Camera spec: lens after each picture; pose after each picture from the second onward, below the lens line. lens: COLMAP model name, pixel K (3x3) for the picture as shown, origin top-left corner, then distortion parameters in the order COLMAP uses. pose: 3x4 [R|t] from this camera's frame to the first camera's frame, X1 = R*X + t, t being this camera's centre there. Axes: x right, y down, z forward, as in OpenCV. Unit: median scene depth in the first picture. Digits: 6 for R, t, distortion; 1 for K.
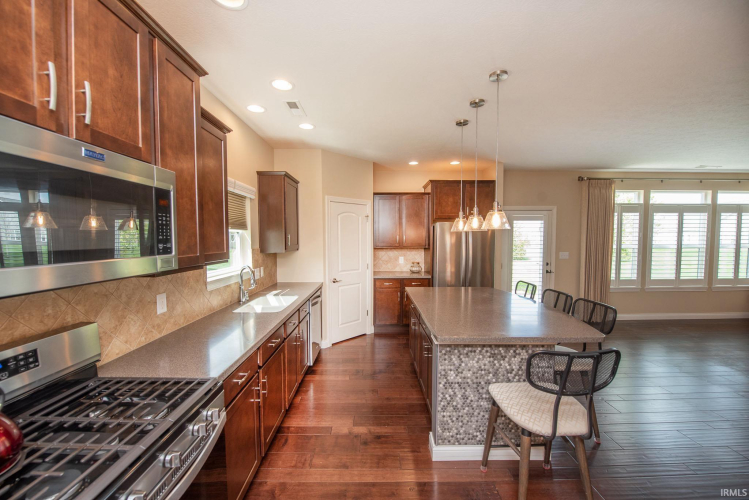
lens RADIAL K [[297.7, 0, 374.1], [0, 297.7, 251.8], [0, 0, 1]] dist [-0.019035, -0.000618]
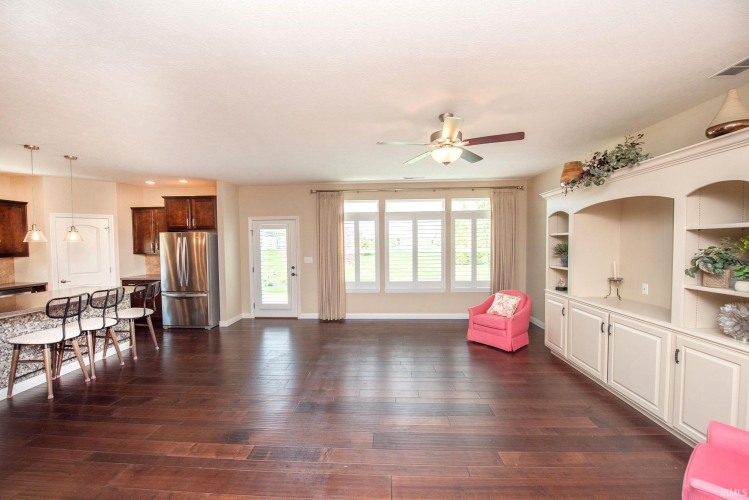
lens RADIAL K [[297.7, 0, 375.4], [0, 297.7, 249.2], [0, 0, 1]] dist [-0.019035, -0.000618]
pose [[0.998907, -0.007643, -0.046107, 0.956812], [0.006860, 0.999830, -0.017123, -0.007114], [0.046230, 0.016788, 0.998790, -0.105280]]
